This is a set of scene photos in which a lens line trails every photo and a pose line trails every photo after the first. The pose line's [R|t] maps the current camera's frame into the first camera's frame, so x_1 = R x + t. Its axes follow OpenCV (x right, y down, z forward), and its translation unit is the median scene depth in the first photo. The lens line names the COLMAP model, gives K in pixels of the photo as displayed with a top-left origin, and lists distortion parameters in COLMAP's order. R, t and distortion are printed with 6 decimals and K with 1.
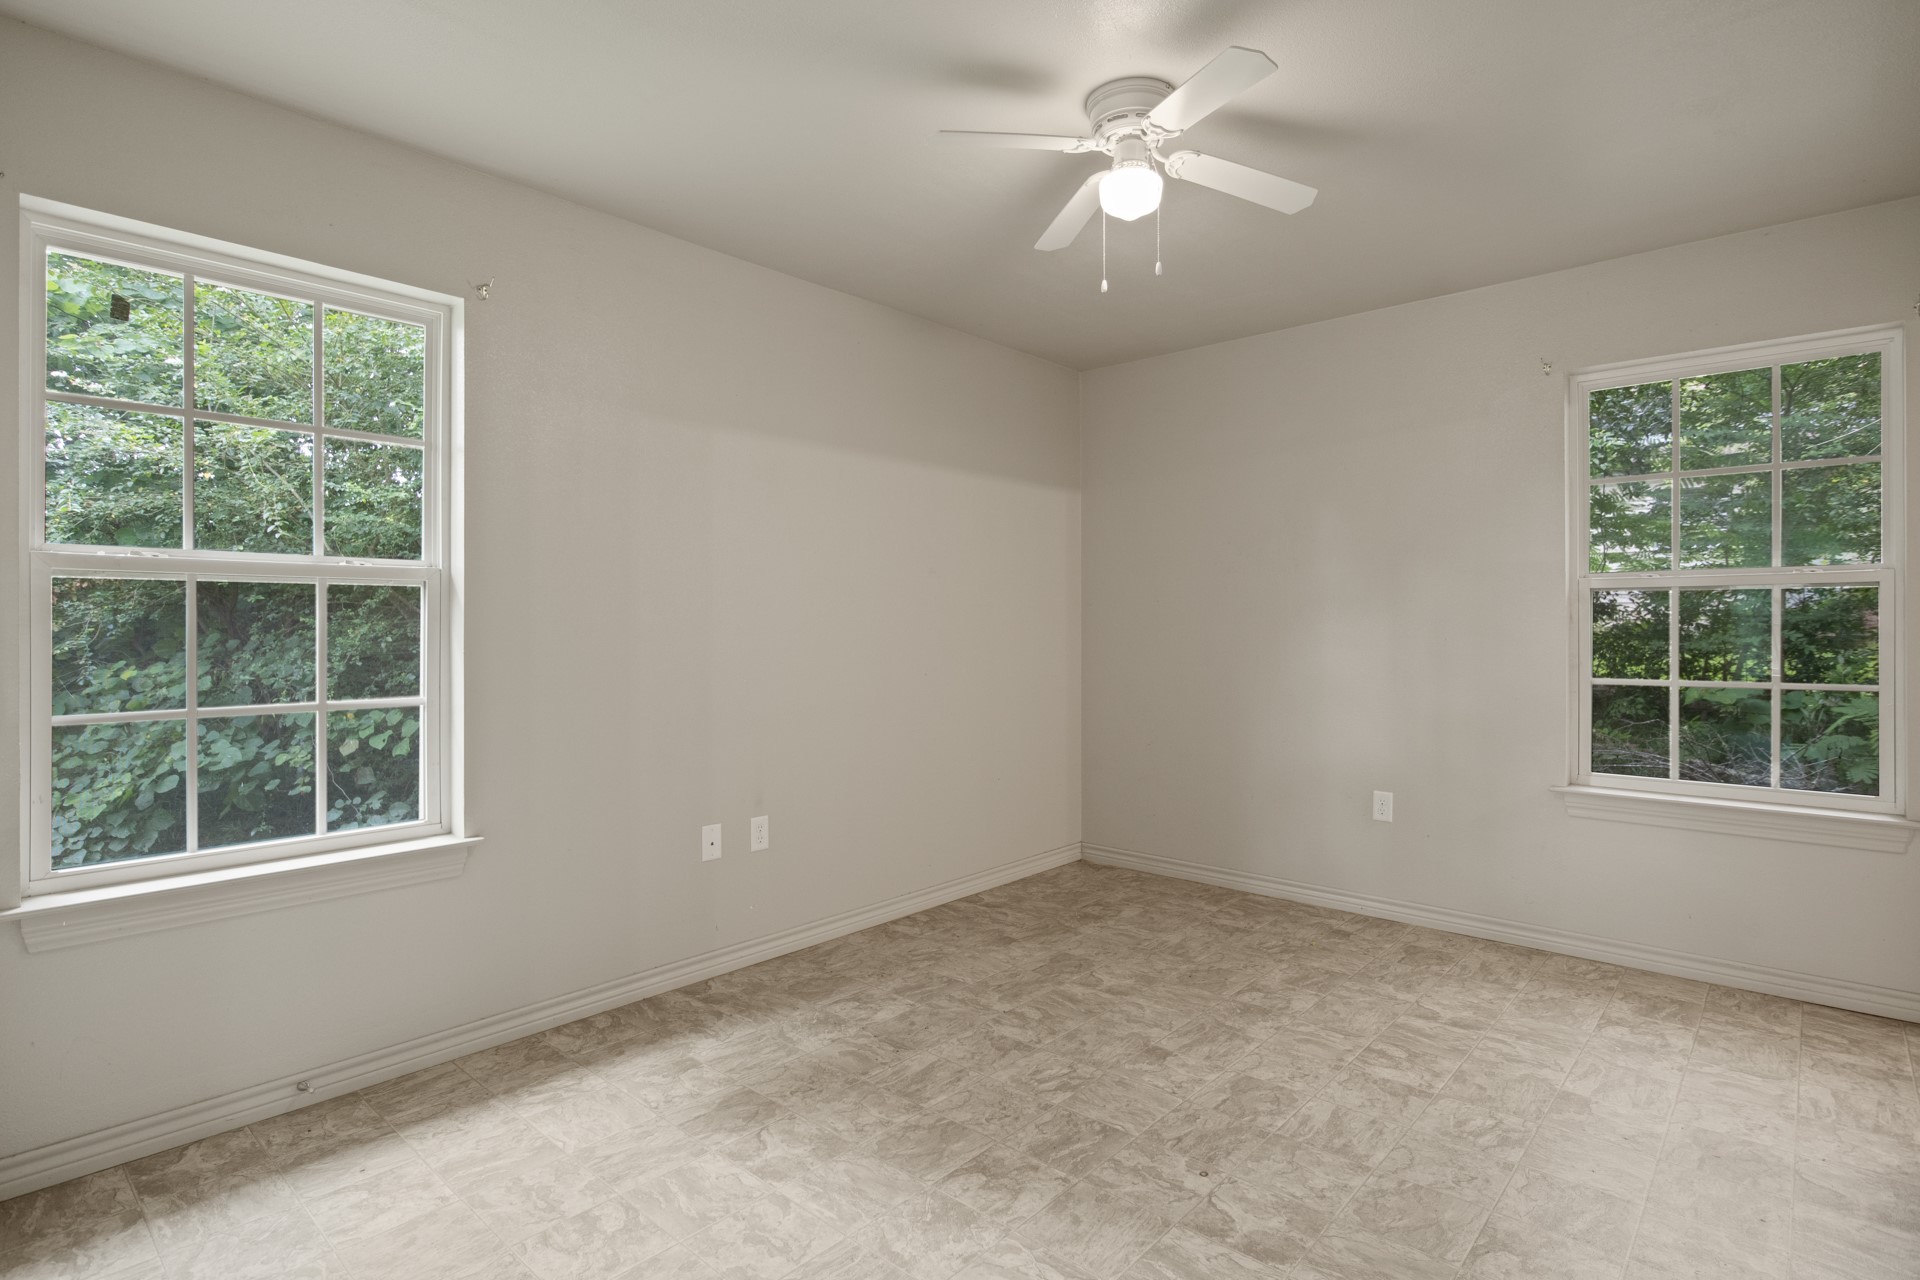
lens RADIAL K [[960.9, 0, 954.8], [0, 960.9, 628.7], [0, 0, 1]] dist [-0.012780, 0.000522]
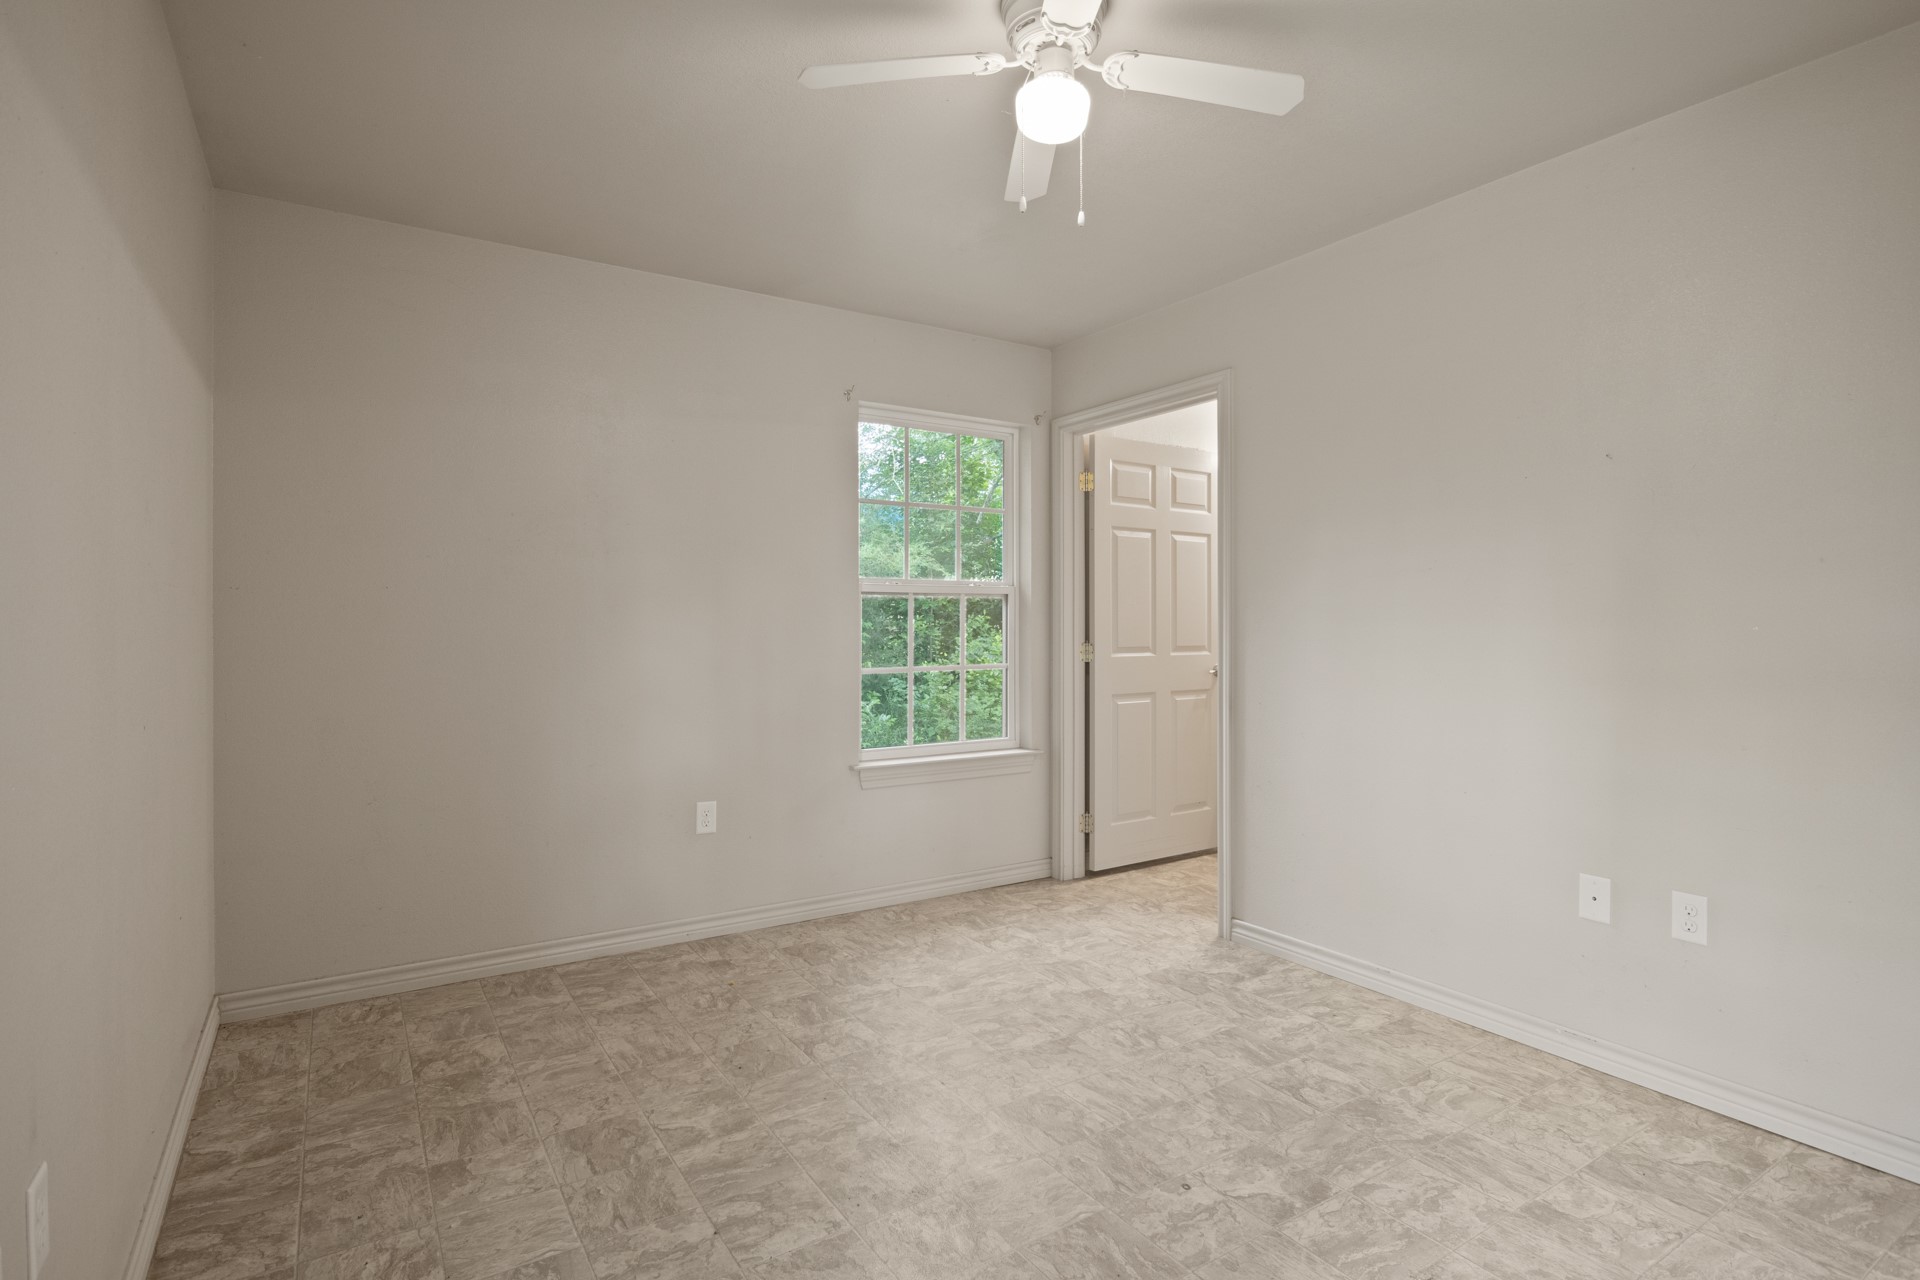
lens RADIAL K [[960.9, 0, 947.1], [0, 960.9, 595.6], [0, 0, 1]] dist [-0.012780, 0.000522]
pose [[0.269563, 0.026350, 0.962622, -0.477911], [0.010511, 0.999485, -0.030303, -0.003047], [-0.962925, 0.018287, 0.269147, 0.606497]]
